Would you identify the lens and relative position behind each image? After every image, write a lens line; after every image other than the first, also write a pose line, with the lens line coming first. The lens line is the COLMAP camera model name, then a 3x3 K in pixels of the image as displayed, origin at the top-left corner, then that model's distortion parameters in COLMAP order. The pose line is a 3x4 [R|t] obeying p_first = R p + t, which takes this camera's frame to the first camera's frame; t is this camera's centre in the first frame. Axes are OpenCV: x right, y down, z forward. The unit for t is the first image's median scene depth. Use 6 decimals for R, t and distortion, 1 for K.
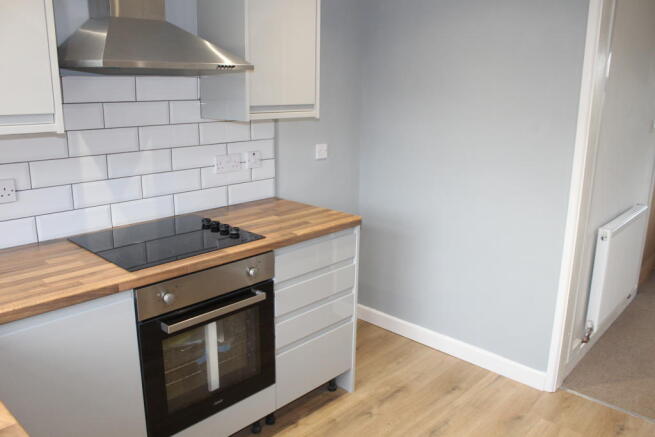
lens RADIAL K [[548.1, 0, 326.9], [0, 548.1, 217.8], [0, 0, 1]] dist [-0.004790, -0.003596]
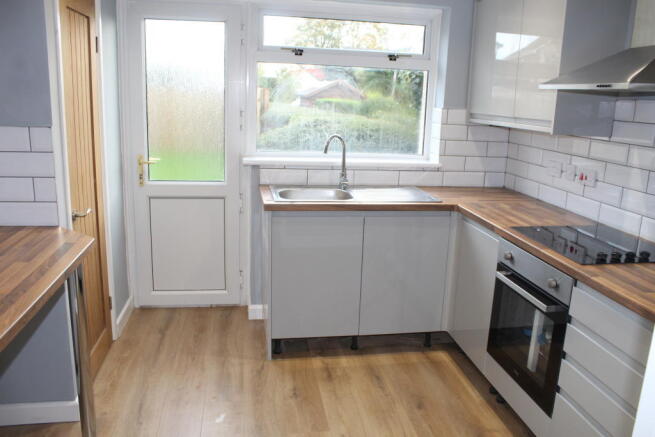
lens RADIAL K [[548.1, 0, 327.1], [0, 548.1, 219.0], [0, 0, 1]] dist [-0.004790, -0.003596]
pose [[-0.618755, 0.136383, -0.773655, 0.865037], [-0.245958, 0.901670, 0.355663, -0.258367], [0.746088, 0.410355, -0.524368, 1.120699]]
